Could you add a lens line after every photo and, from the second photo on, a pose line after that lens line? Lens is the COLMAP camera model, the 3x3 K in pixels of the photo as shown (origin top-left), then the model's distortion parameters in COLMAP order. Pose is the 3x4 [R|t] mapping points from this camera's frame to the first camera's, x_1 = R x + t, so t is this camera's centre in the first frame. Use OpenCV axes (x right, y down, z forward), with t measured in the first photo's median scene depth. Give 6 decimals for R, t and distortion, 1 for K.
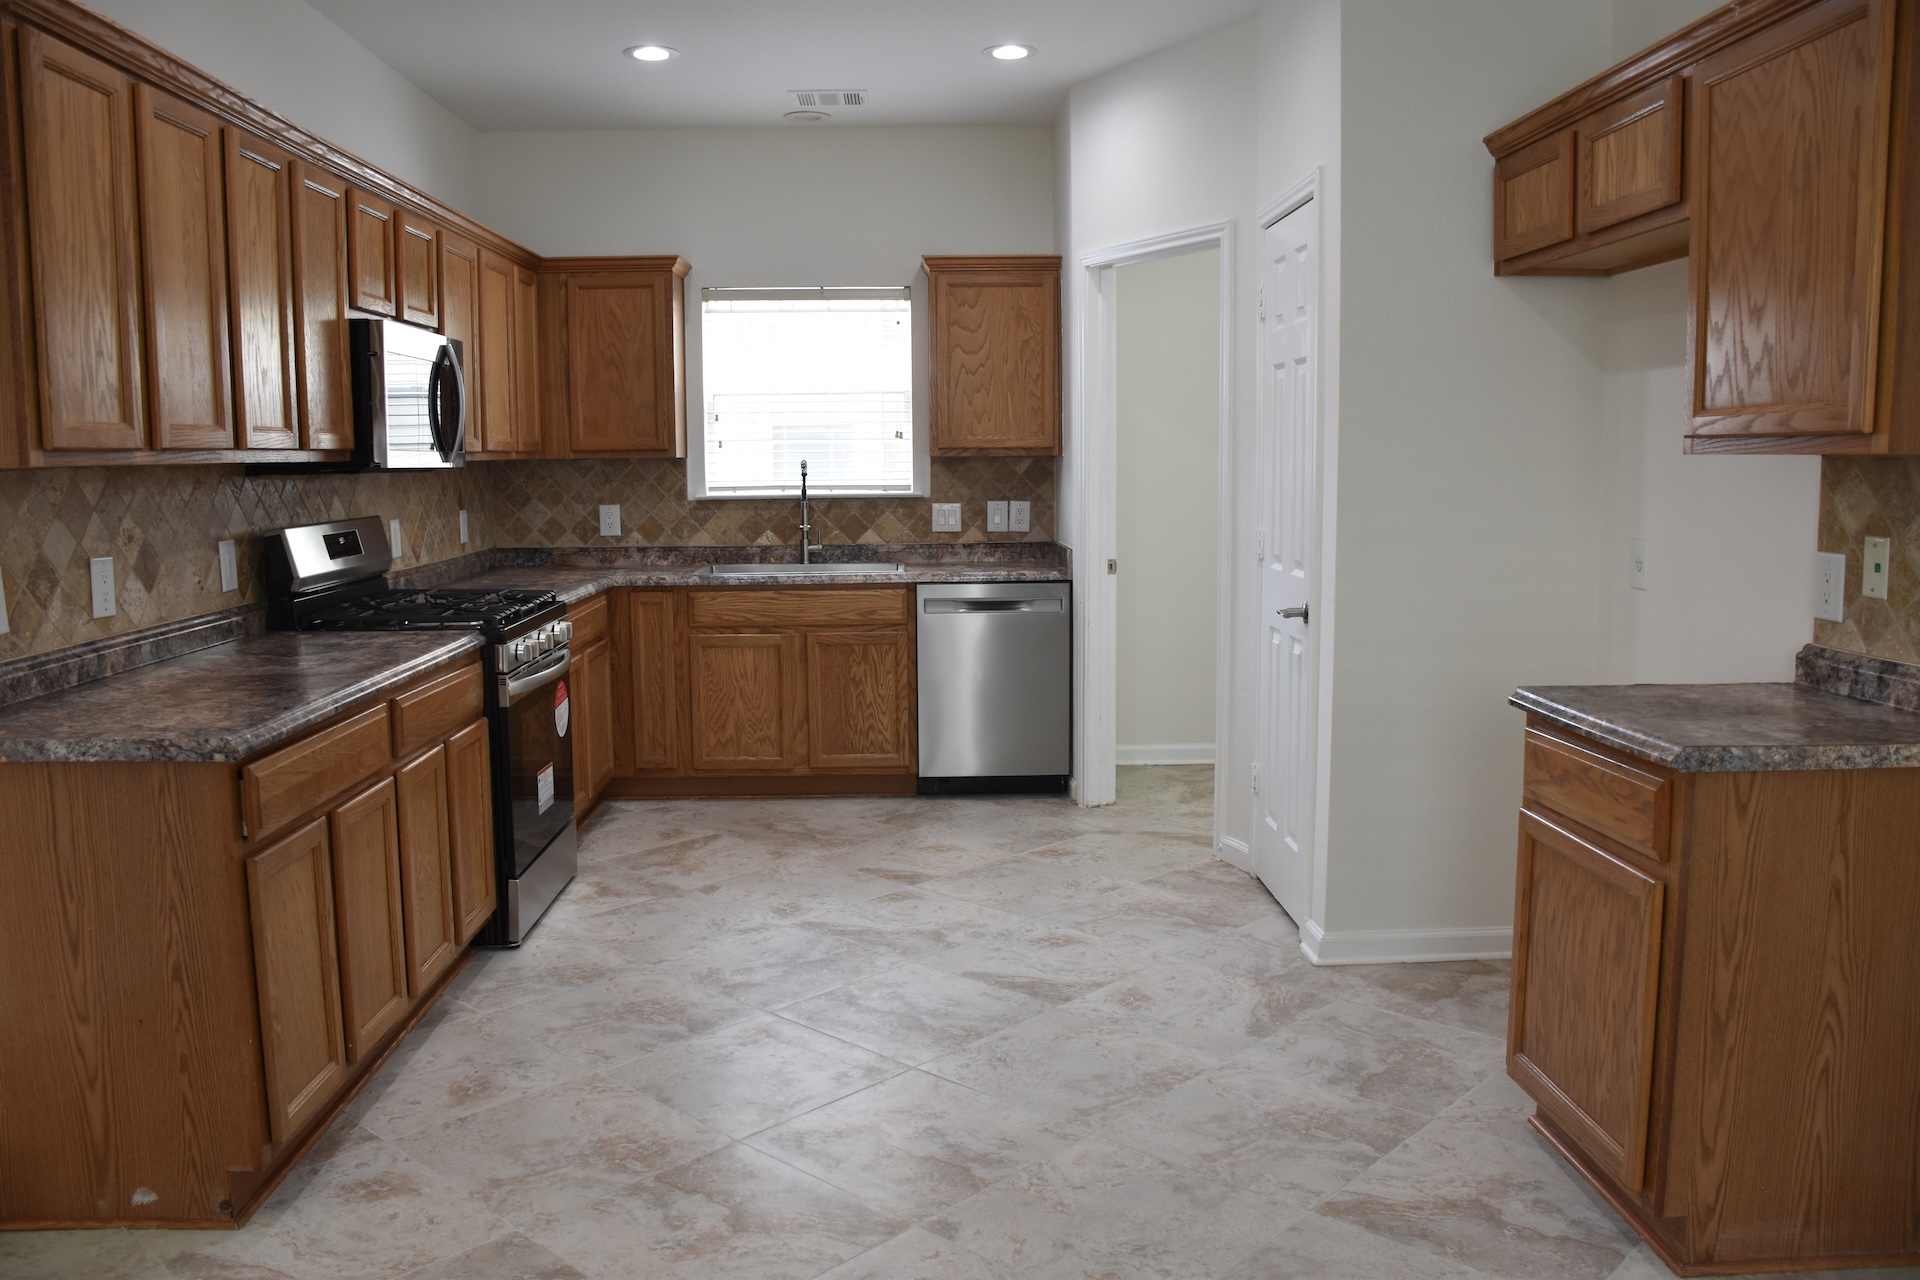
lens RADIAL K [[1544.1, 0, 959.5], [0, 1544.1, 643.8], [0, 0, 1]] dist [-0.112790, 0.055404]
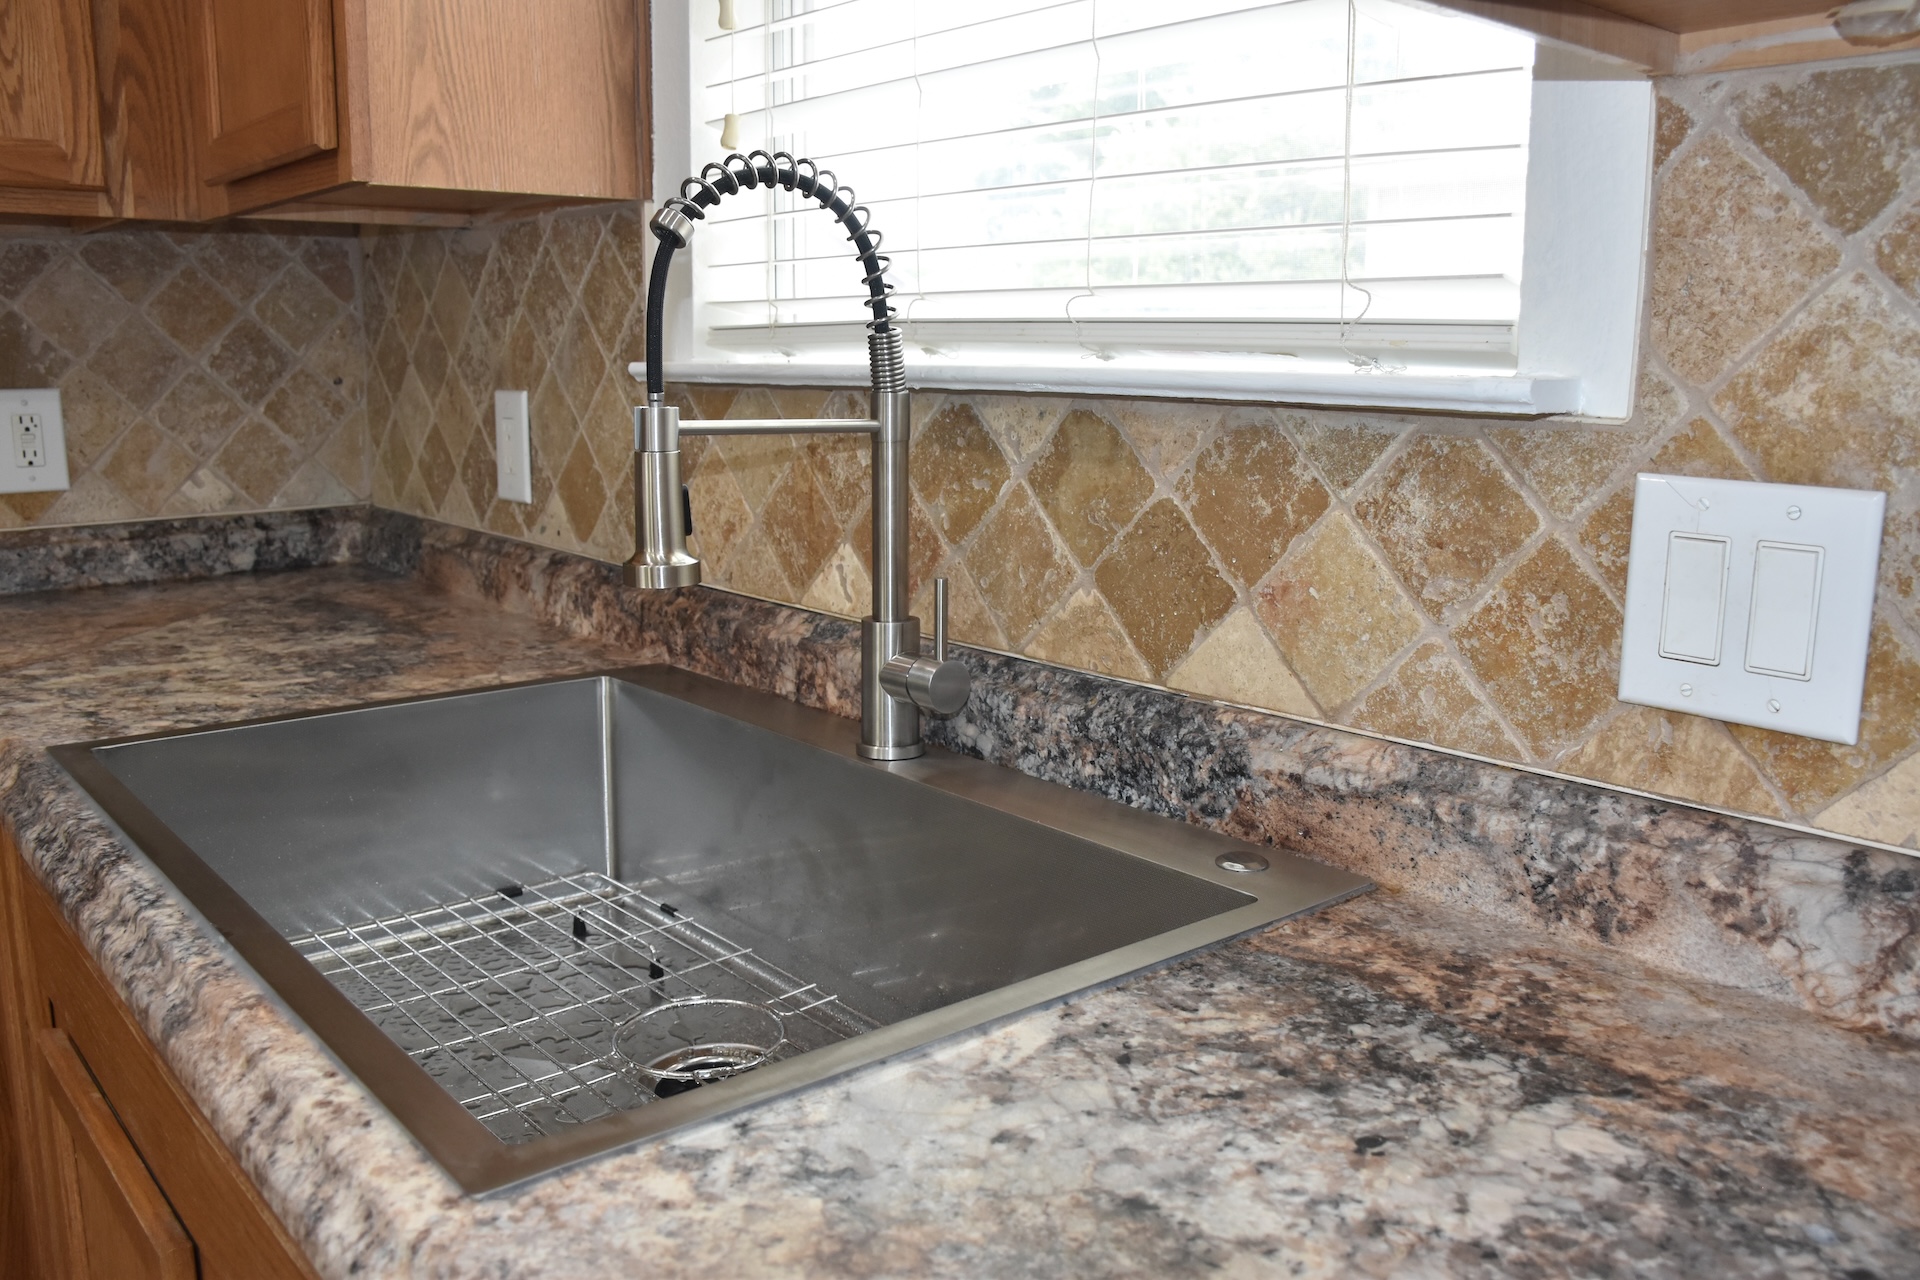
lens RADIAL K [[1544.1, 0, 958.5], [0, 1544.1, 643.8], [0, 0, 1]] dist [-0.112790, 0.055404]
pose [[0.620199, 0.159021, -0.768157, 0.043347], [-0.106329, 0.987241, 0.118526, -0.086197], [0.777205, 0.008168, 0.629195, 0.883020]]
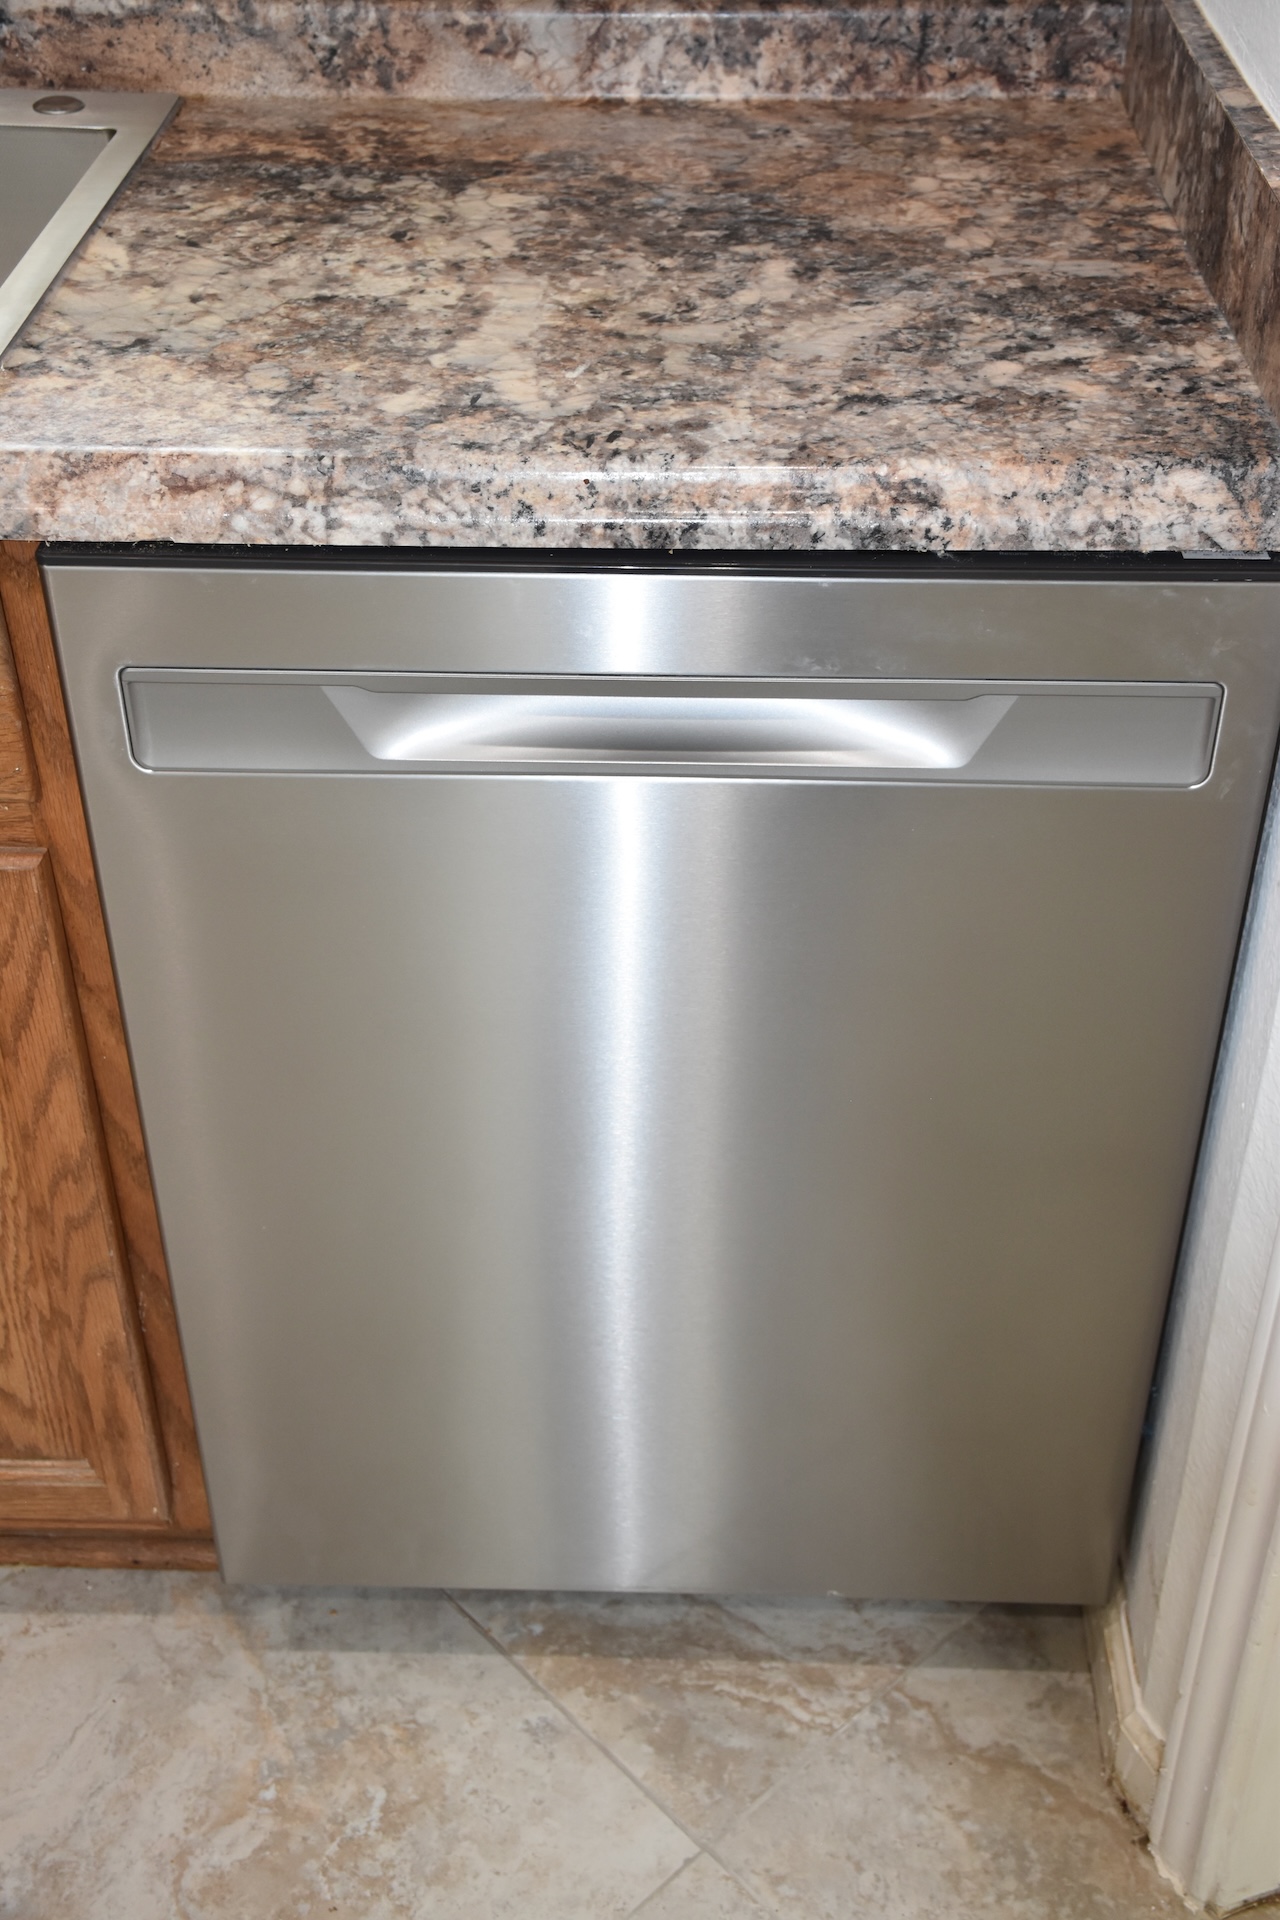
lens RADIAL K [[2216.1, 0, 641.9], [0, 2216.1, 951.2], [0, 0, 1]] dist [0.135129, 0.000000]
pose [[0.997834, 0.045635, -0.047381, 0.026901], [-0.016741, 0.872696, 0.487976, -0.090759], [0.063618, -0.486126, 0.871570, 0.754393]]
